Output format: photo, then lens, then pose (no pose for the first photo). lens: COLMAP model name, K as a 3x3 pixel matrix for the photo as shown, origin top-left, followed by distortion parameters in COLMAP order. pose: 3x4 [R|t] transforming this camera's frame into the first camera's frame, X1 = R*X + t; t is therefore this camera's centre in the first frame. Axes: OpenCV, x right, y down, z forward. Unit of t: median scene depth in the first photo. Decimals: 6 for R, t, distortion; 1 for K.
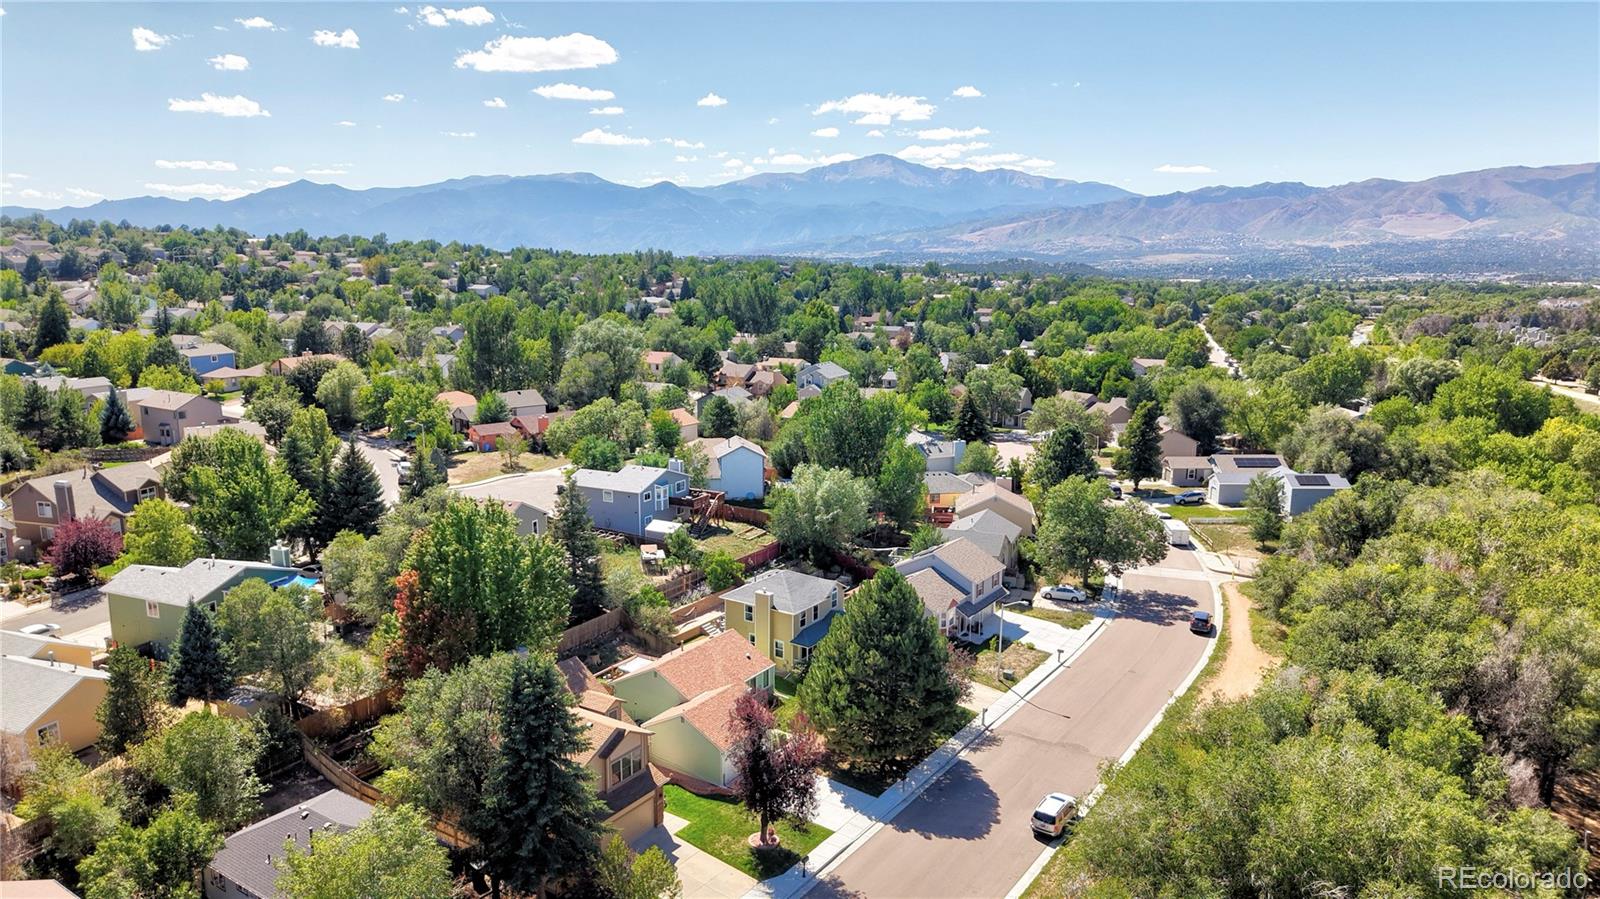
lens RADIAL K [[1075.1, 0, 798.9], [0, 1075.1, 447.3], [0, 0, 1]] dist [0.023695, -0.022856]
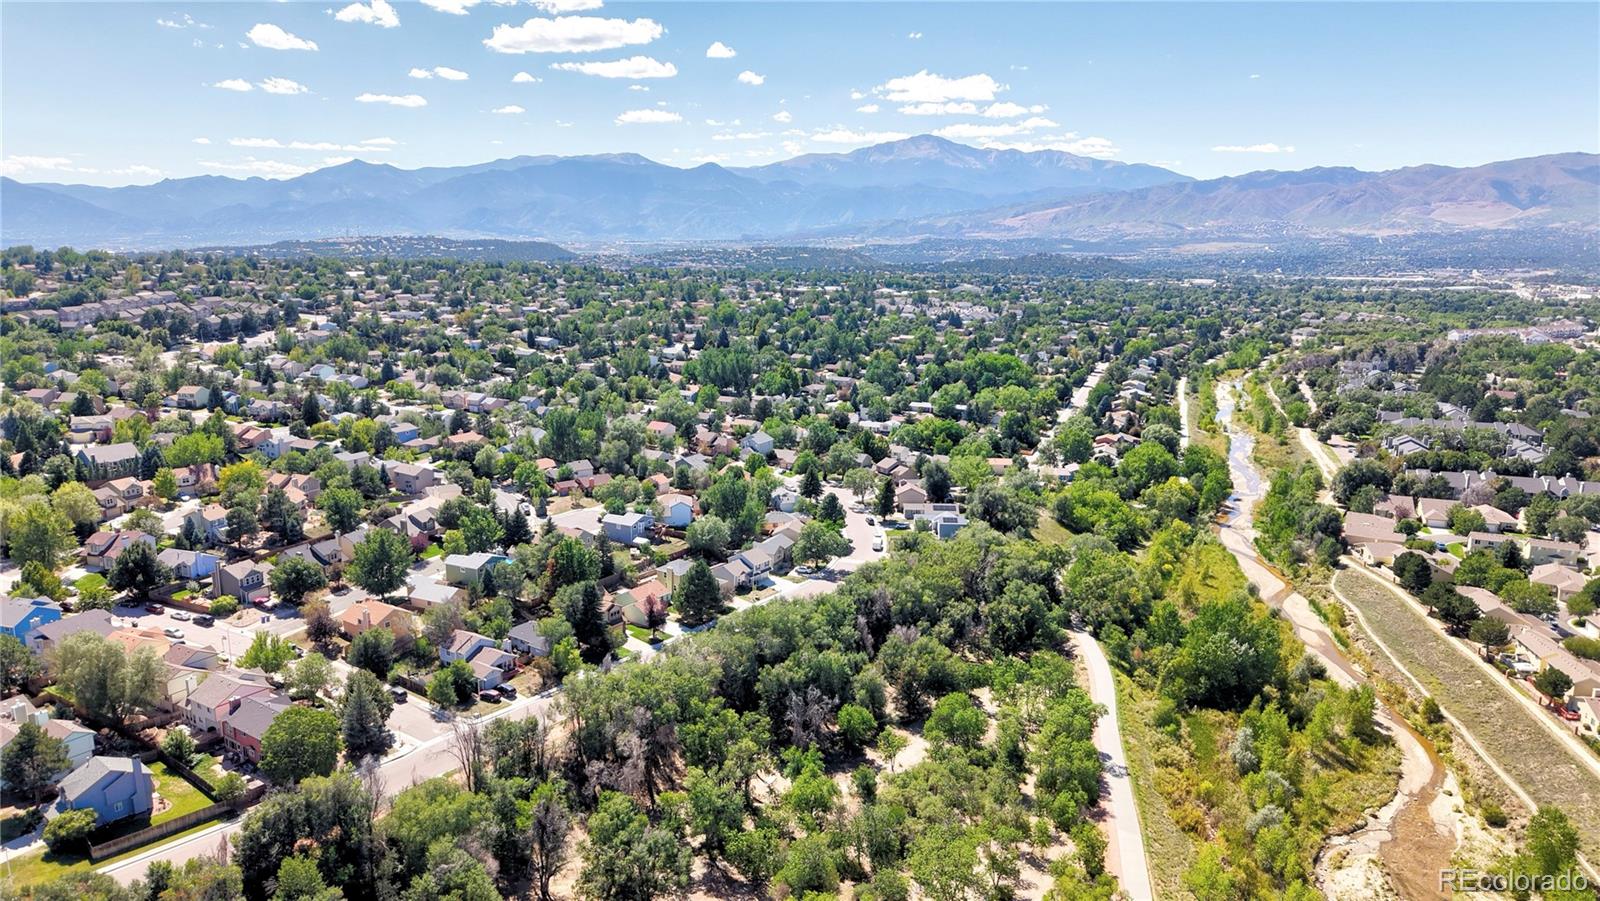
lens RADIAL K [[1075.1, 0, 801.8], [0, 1075.1, 451.5], [0, 0, 1]] dist [0.023695, -0.022856]
pose [[0.999235, 0.014227, -0.036439, 0.191315], [-0.013414, 0.999658, 0.022462, -0.110016], [0.036746, -0.021956, 0.999083, -0.834435]]
